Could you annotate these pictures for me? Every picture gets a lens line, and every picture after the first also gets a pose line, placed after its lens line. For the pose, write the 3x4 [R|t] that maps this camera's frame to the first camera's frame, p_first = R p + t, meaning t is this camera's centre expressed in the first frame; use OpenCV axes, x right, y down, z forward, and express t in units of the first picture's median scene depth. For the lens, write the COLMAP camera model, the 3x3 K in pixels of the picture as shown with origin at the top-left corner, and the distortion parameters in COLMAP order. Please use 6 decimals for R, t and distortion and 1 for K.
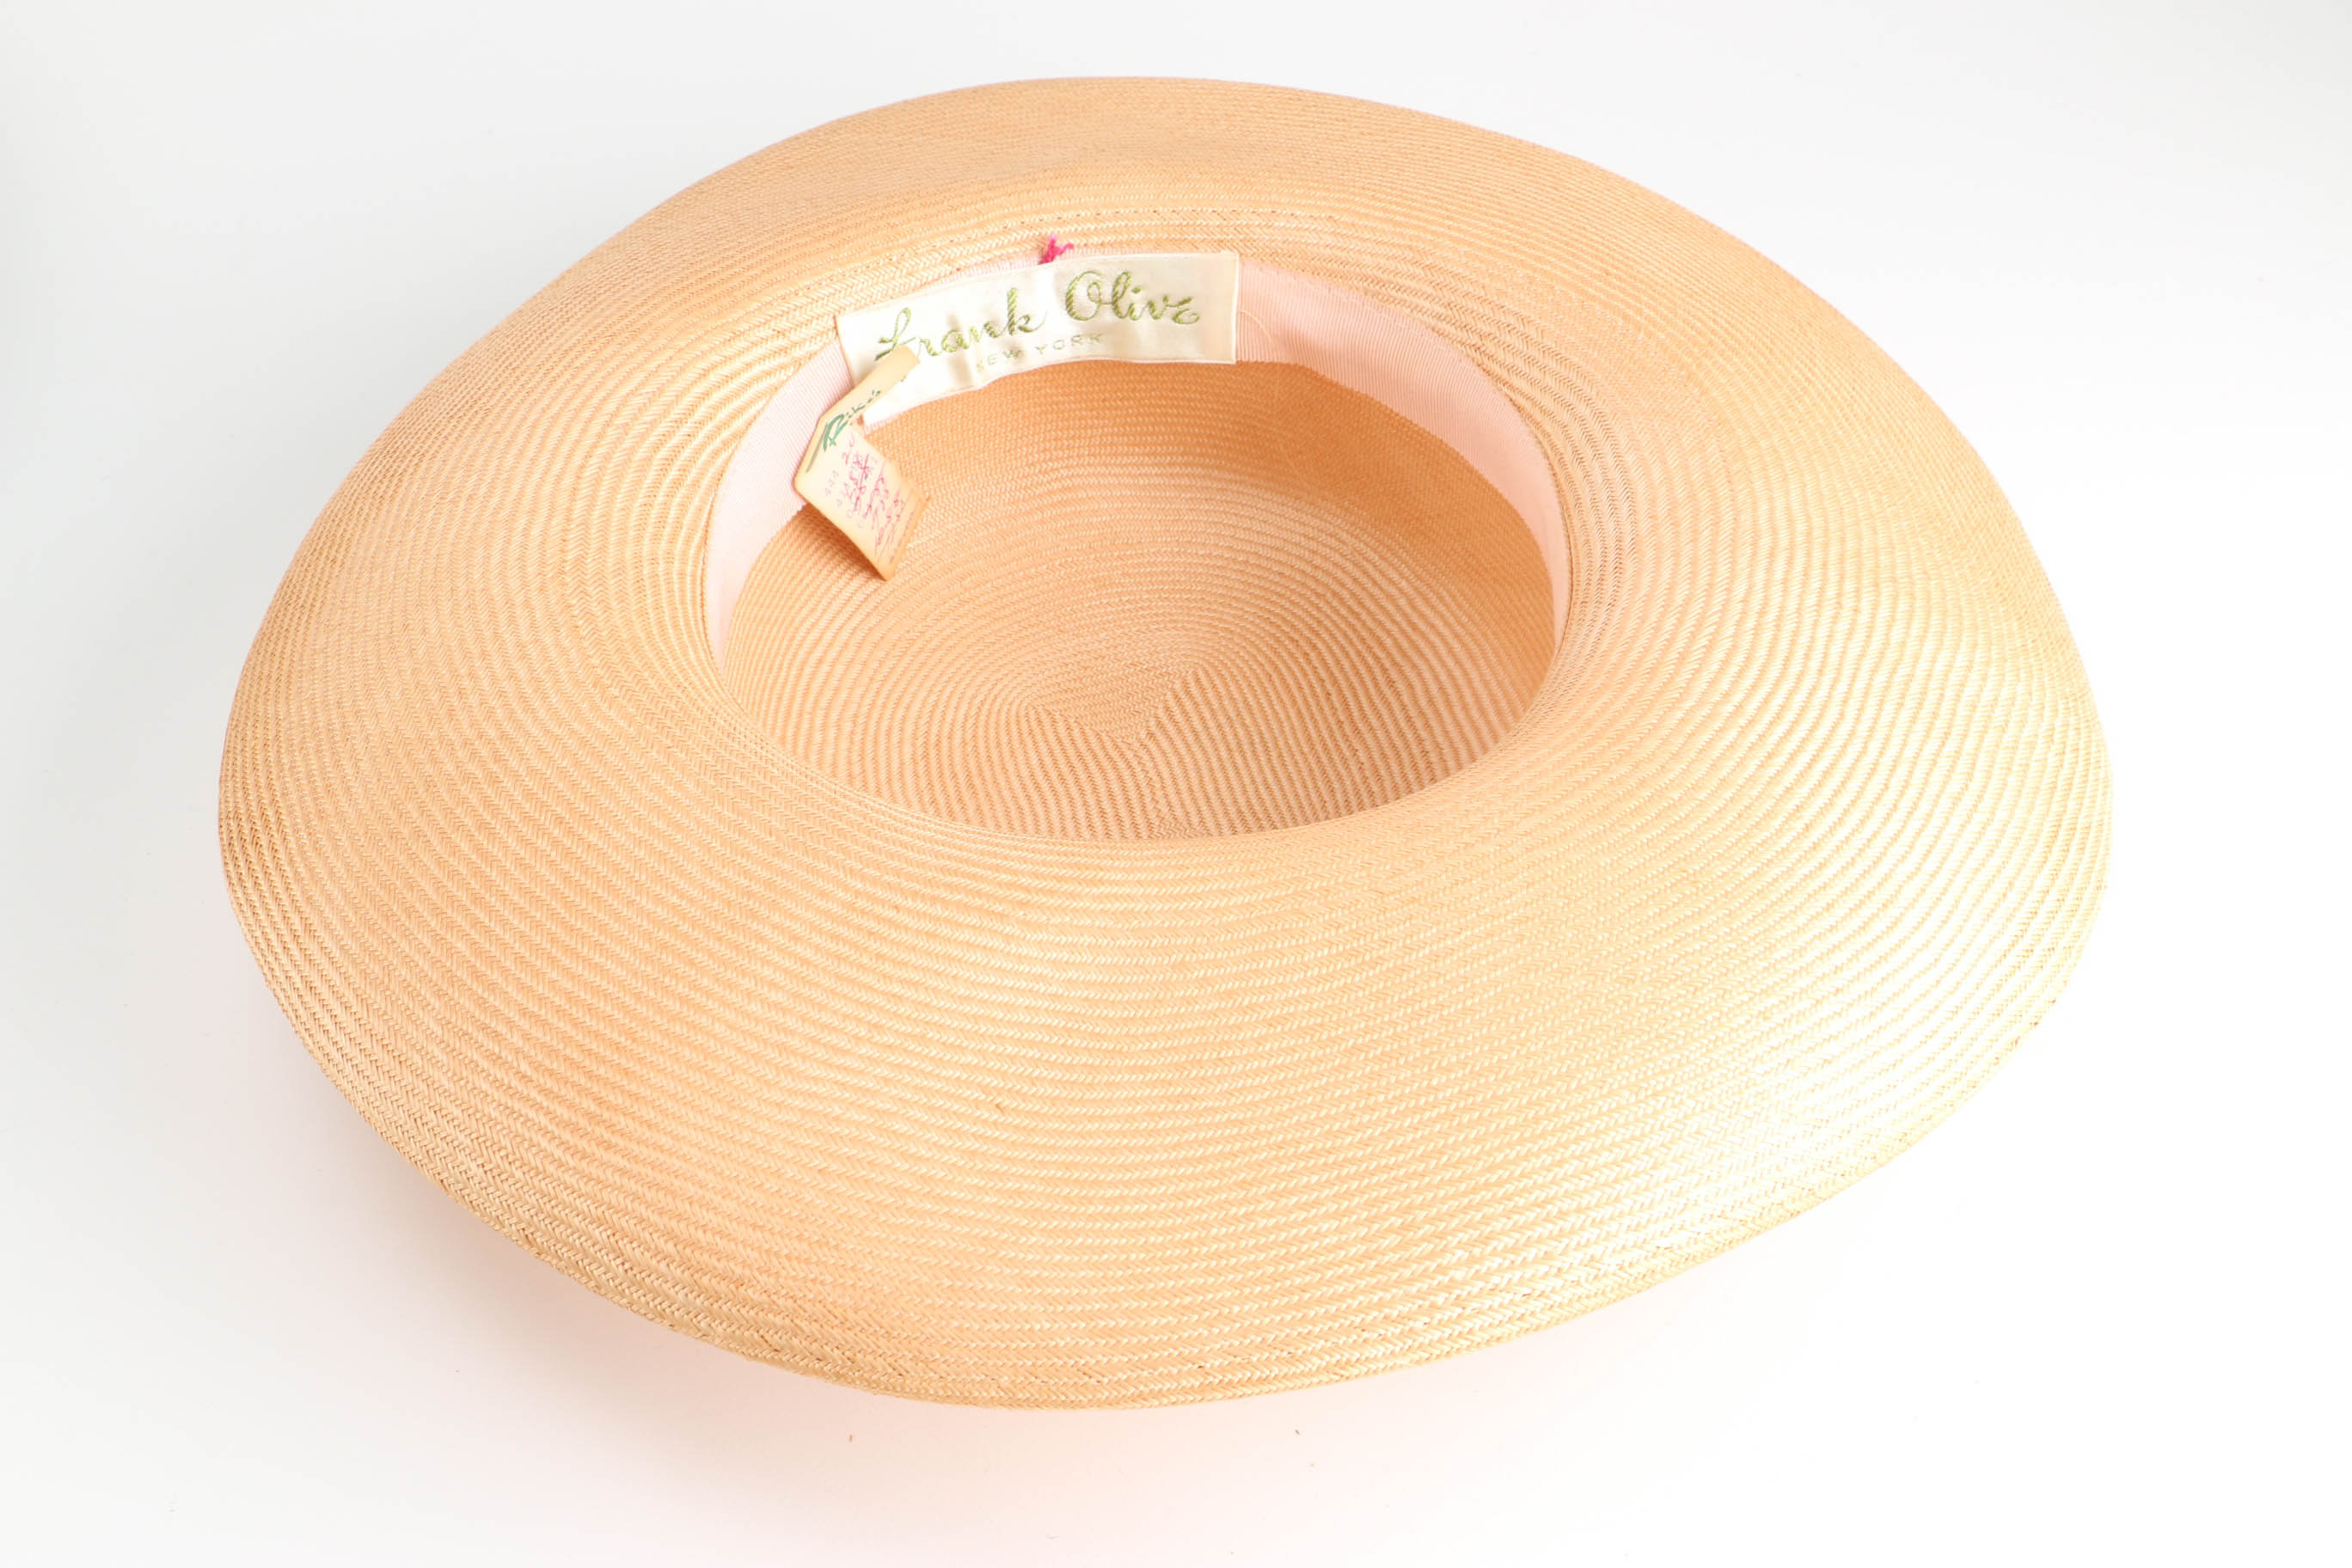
lens RADIAL K [[3923.2, 0, 1176.0], [0, 3923.2, 784.0], [0, 0, 1]] dist [0.025320, 0.025288]
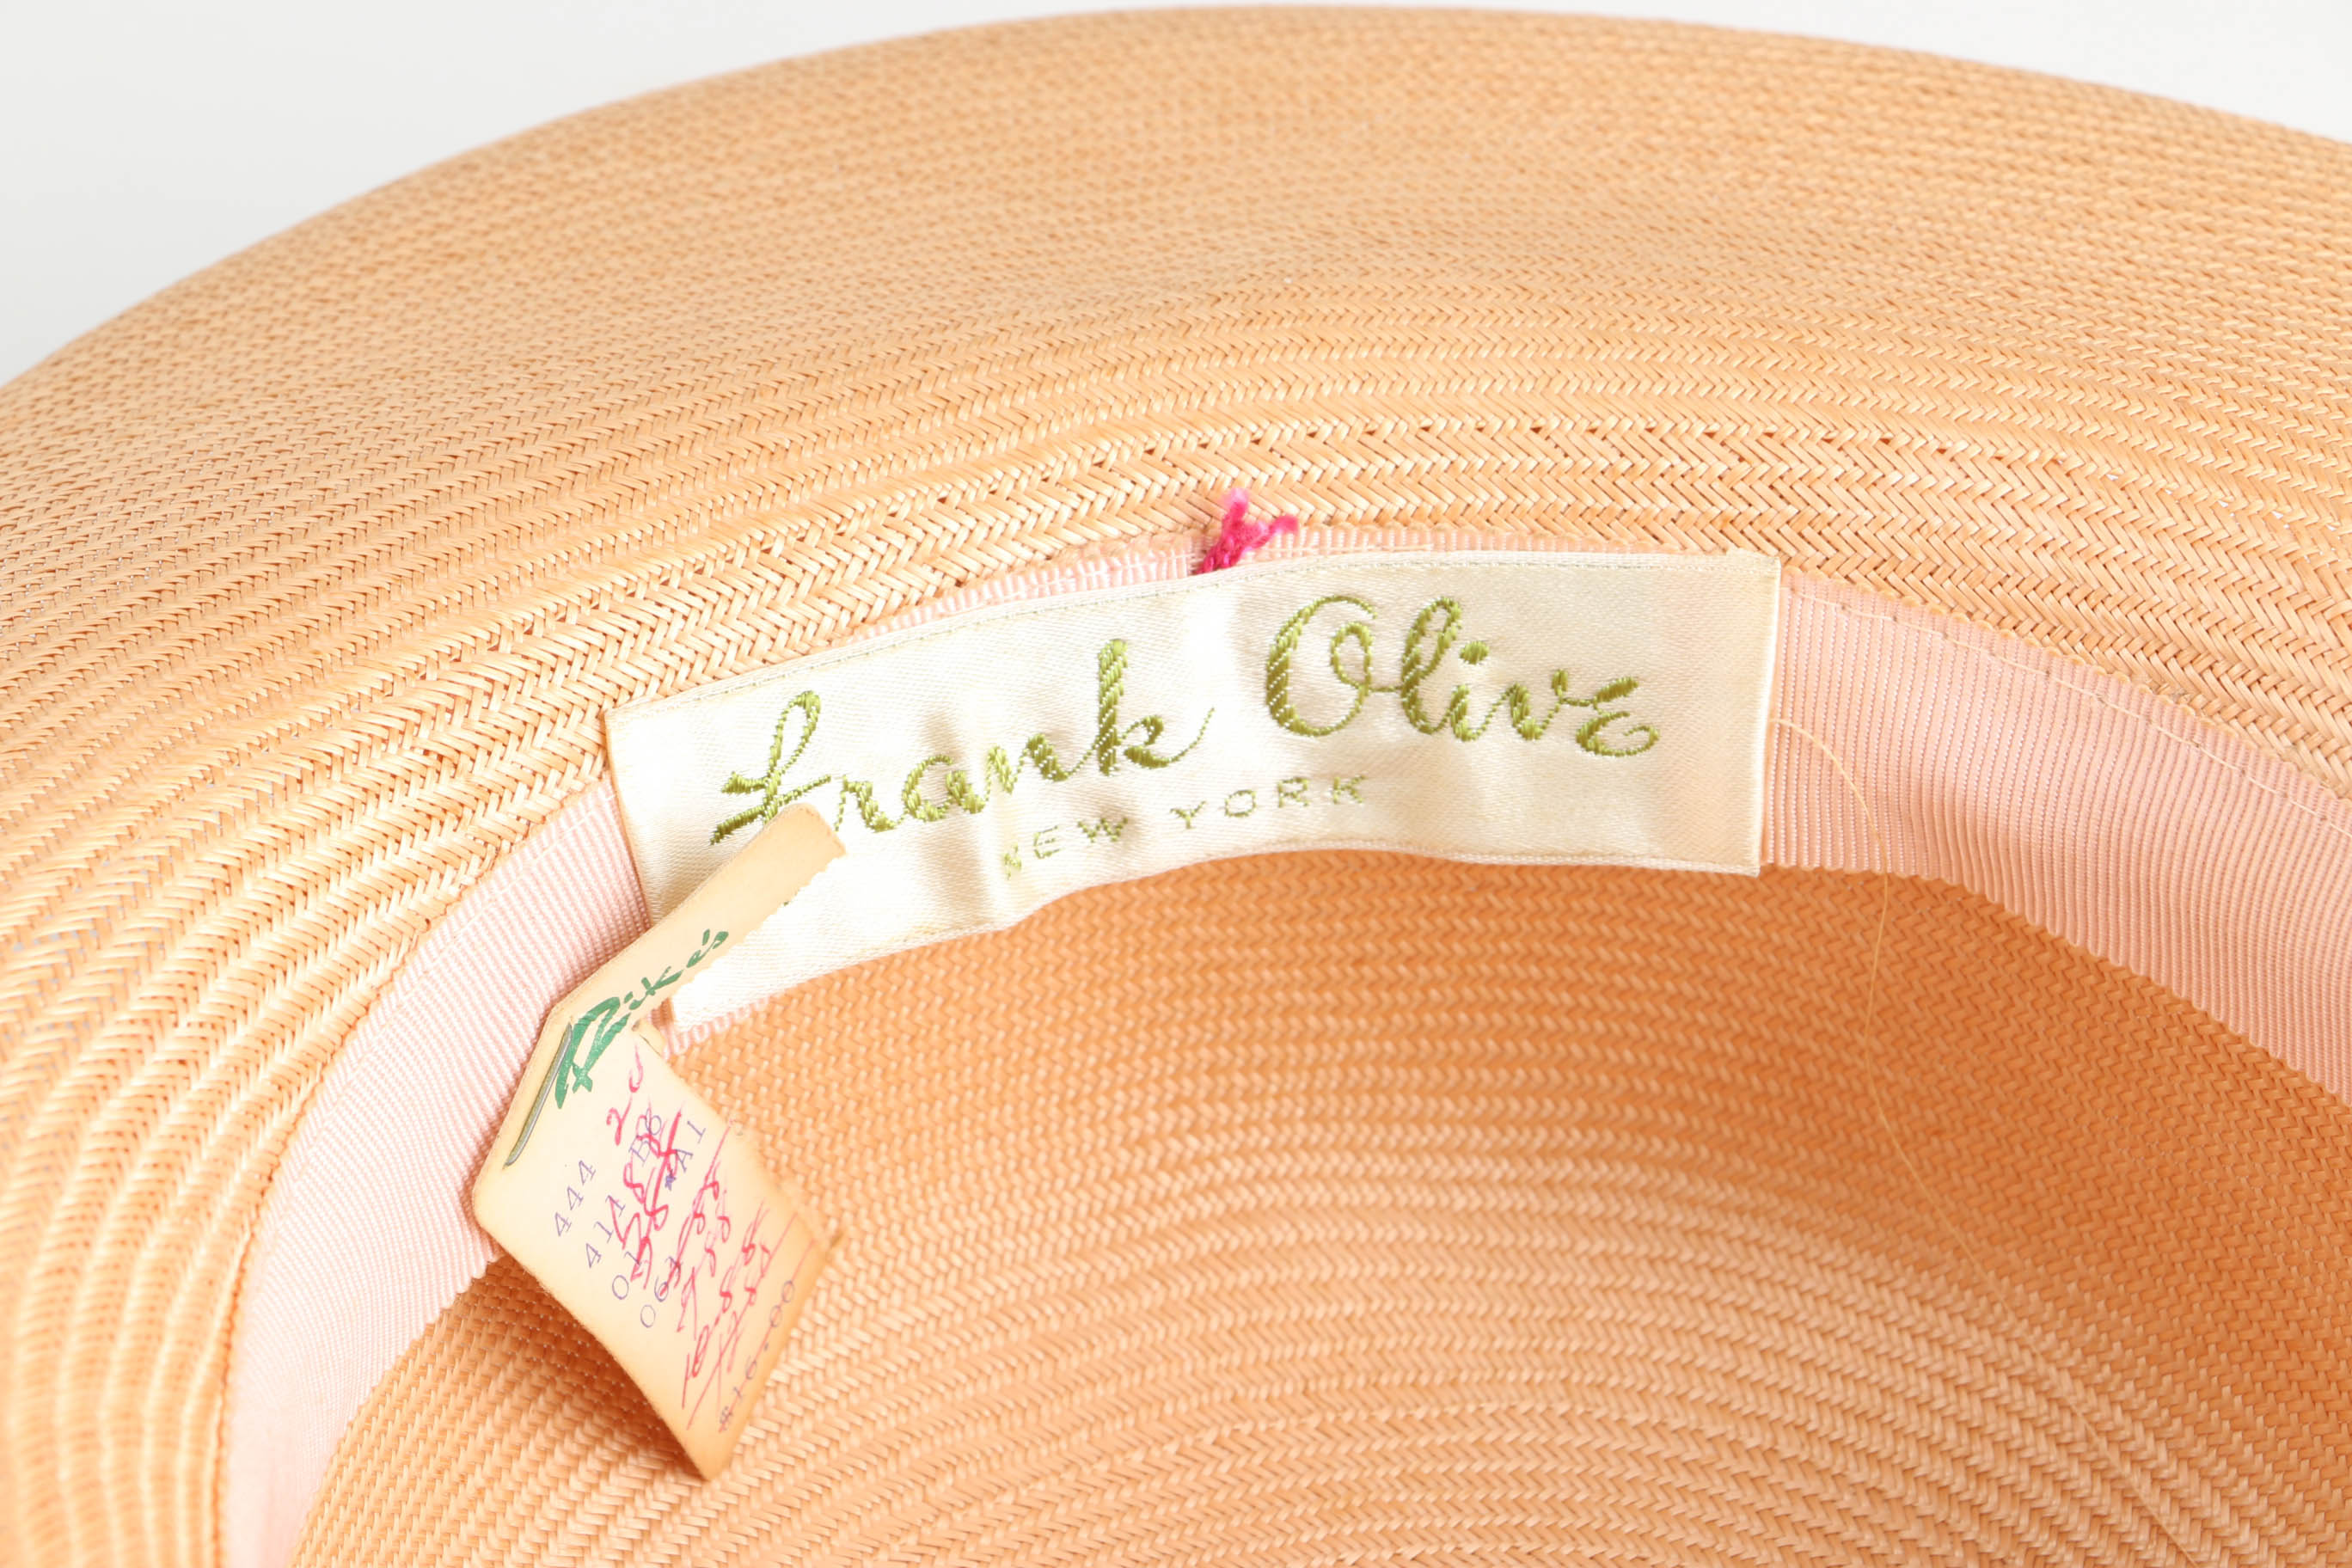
lens RADIAL K [[13386.4, 0, 1176.0], [0, 13386.4, 784.0], [0, 0, 1]] dist [1.308207, 10.095417]
pose [[0.999638, 0.026459, 0.004948, -0.041997], [-0.025951, 0.996141, -0.083844, -0.015906], [-0.007147, 0.083686, 0.996467, -0.165762]]
